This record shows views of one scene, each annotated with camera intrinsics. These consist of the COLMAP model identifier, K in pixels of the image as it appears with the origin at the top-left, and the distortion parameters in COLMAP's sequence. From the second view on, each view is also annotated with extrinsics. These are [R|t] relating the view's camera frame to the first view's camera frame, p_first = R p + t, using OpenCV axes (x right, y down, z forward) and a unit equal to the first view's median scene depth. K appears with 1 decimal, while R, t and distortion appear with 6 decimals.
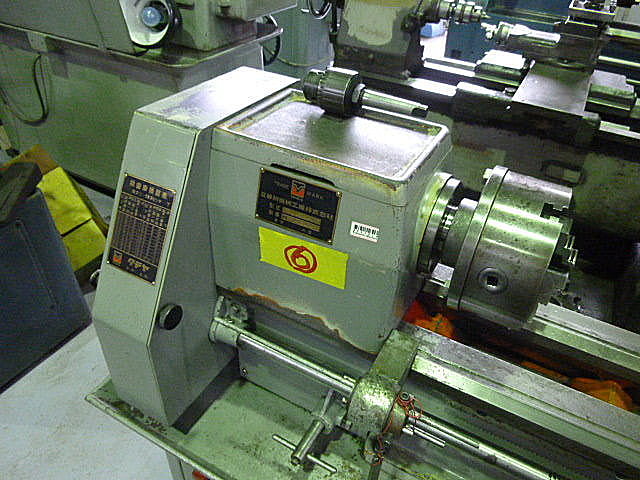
lens RADIAL K [[485.1, 0, 321.9], [0, 485.1, 244.3], [0, 0, 1]] dist [-0.033200, 0.007831]
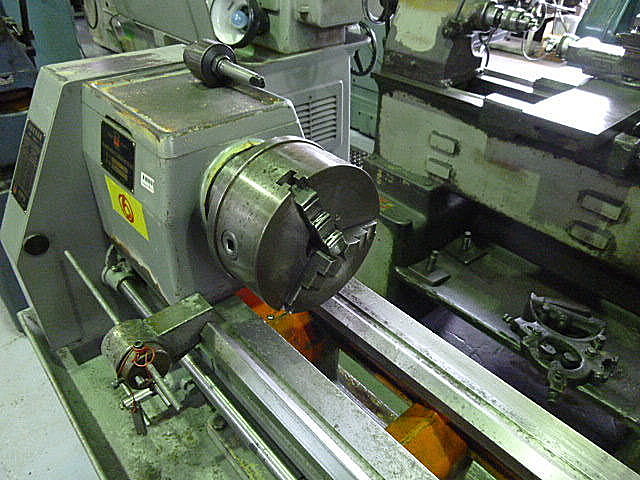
lens RADIAL K [[485.1, 0, 321.9], [0, 485.1, 244.3], [0, 0, 1]] dist [-0.033200, 0.007831]
pose [[0.938408, 0.168105, -0.301879, 0.475969], [-0.181832, 0.983170, -0.017745, 0.033904], [0.293815, 0.071544, 0.953181, 0.080580]]
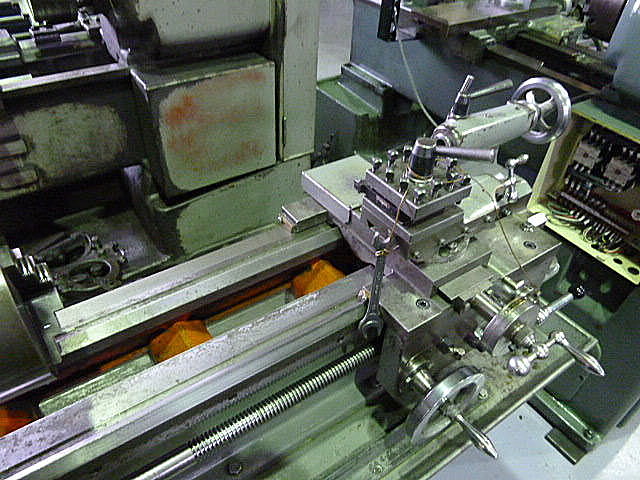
lens RADIAL K [[485.1, 0, 321.9], [0, 485.1, 244.3], [0, 0, 1]] dist [-0.033200, 0.007831]
pose [[0.453559, -0.605830, 0.653647, 0.135587], [0.521863, 0.775073, 0.356258, -0.036888], [-0.722457, 0.179530, 0.667702, 0.046484]]
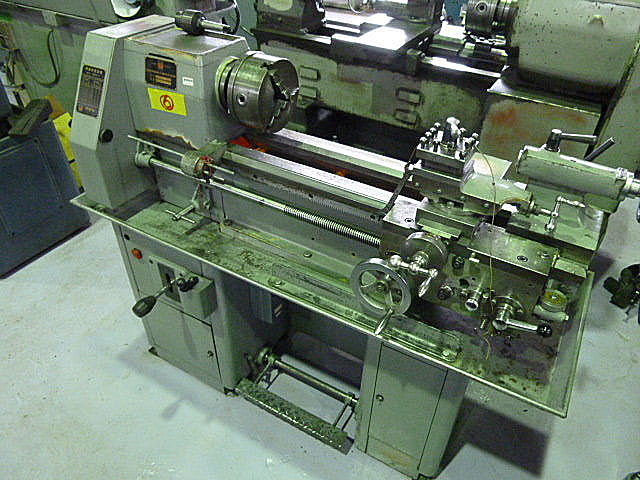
lens RADIAL K [[485.1, 0, 321.9], [0, 485.1, 244.3], [0, 0, 1]] dist [-0.033200, 0.007831]
pose [[0.999228, -0.003239, -0.039148, 0.466474], [0.004033, 0.999787, 0.020220, 0.400598], [0.039074, -0.020363, 0.999029, -0.686794]]
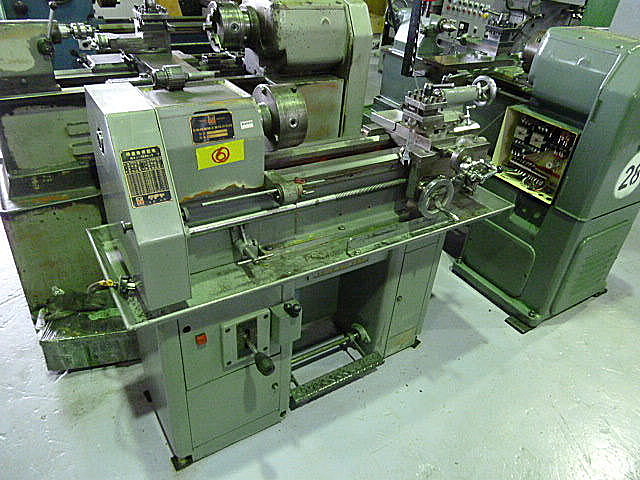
lens RADIAL K [[485.1, 0, 321.9], [0, 485.1, 244.3], [0, 0, 1]] dist [-0.033200, 0.007831]
pose [[0.484493, -0.490276, 0.724497, -0.997633], [0.487280, 0.839060, 0.241943, 0.040035], [-0.726515, 0.235814, 0.645420, -0.338940]]
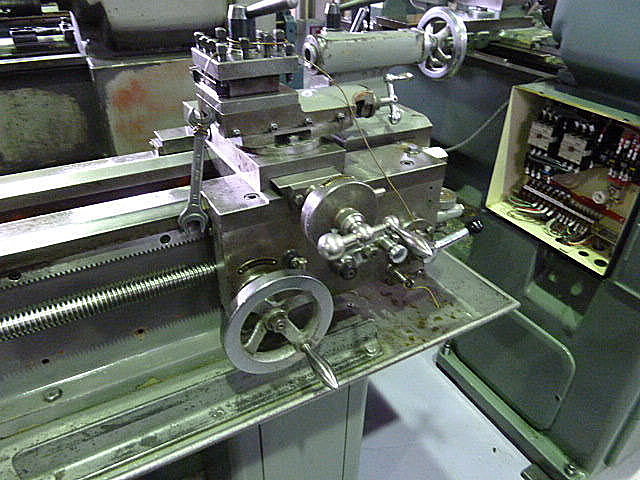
lens RADIAL K [[485.1, 0, 321.9], [0, 485.1, 244.3], [0, 0, 1]] dist [-0.033200, 0.007831]
pose [[0.532949, -0.483780, 0.694206, 0.198934], [0.517269, 0.835551, 0.185168, 0.351983], [-0.669625, 0.260406, 0.695551, -0.052869]]
